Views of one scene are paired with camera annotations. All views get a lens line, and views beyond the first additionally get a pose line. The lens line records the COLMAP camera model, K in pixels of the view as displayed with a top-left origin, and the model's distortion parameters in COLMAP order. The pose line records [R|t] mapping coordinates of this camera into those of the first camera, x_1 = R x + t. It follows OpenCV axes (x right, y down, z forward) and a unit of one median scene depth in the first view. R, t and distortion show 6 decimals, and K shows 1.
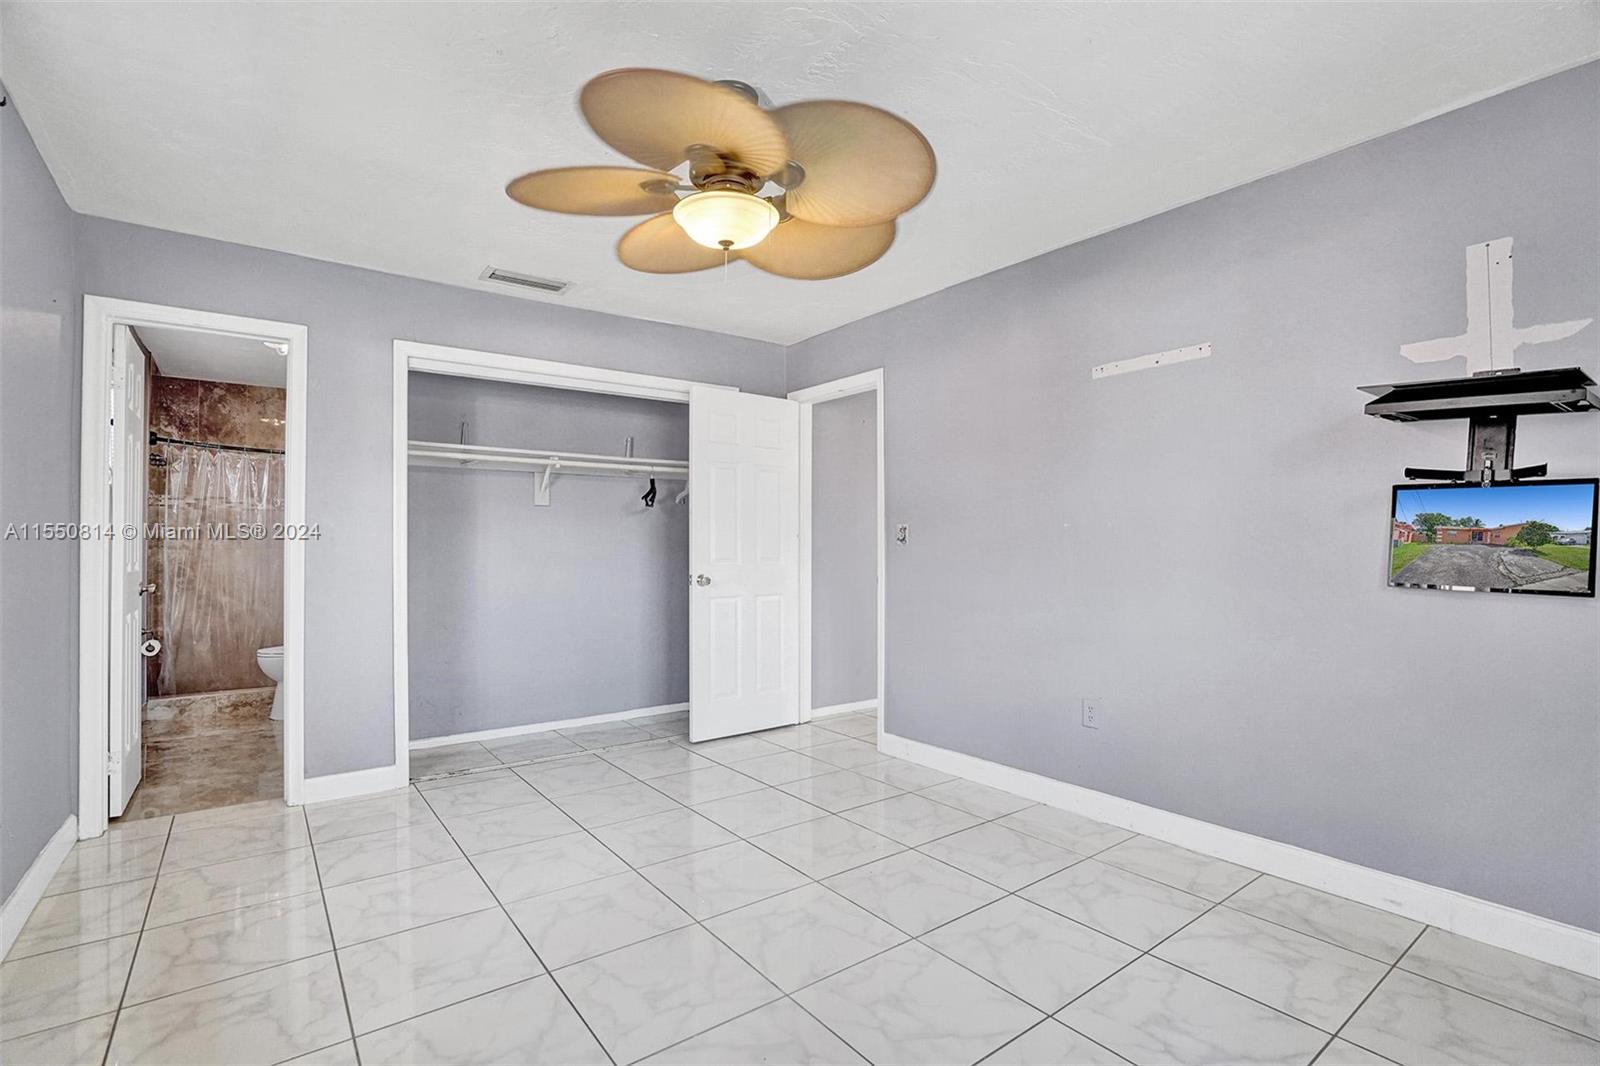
lens RADIAL K [[765.6, 0, 797.1], [0, 765.6, 531.8], [0, 0, 1]] dist [-0.051651, 0.018153]
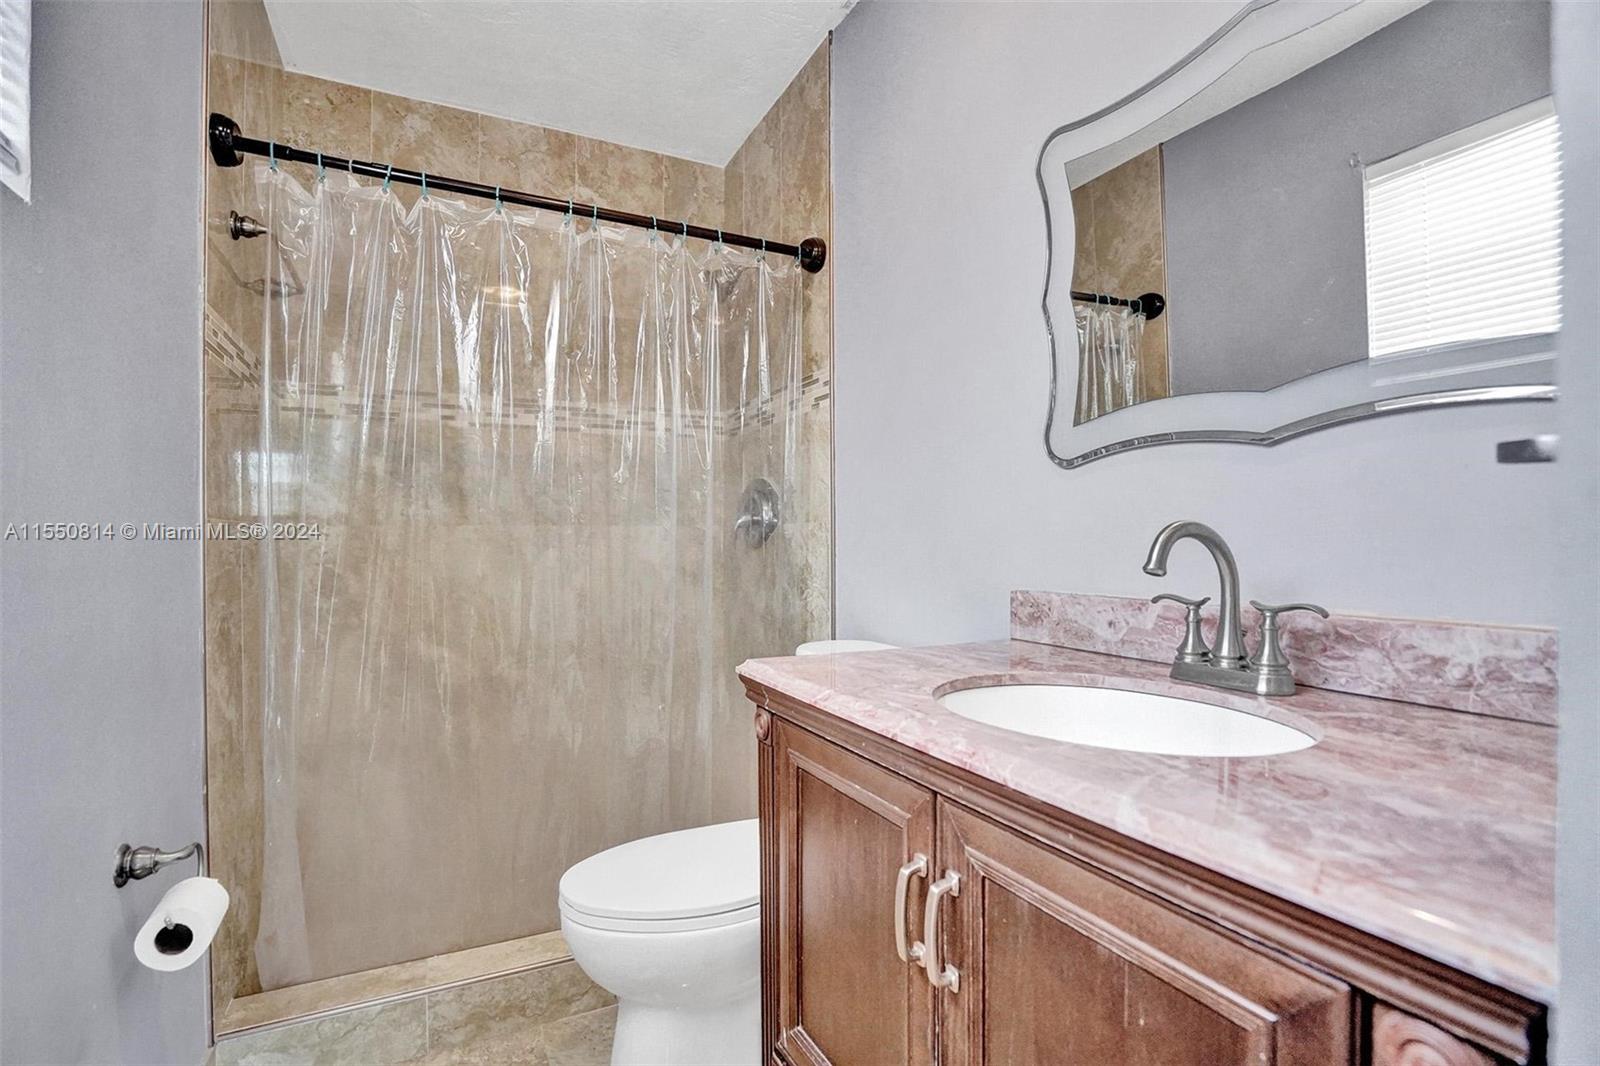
lens RADIAL K [[765.6, 0, 789.5], [0, 765.6, 533.3], [0, 0, 1]] dist [-0.051651, 0.018153]
pose [[0.981817, 0.001051, -0.189827, -0.420687], [0.002302, 0.999845, 0.017443, 0.018028], [0.189816, -0.017562, 0.981663, 0.535801]]
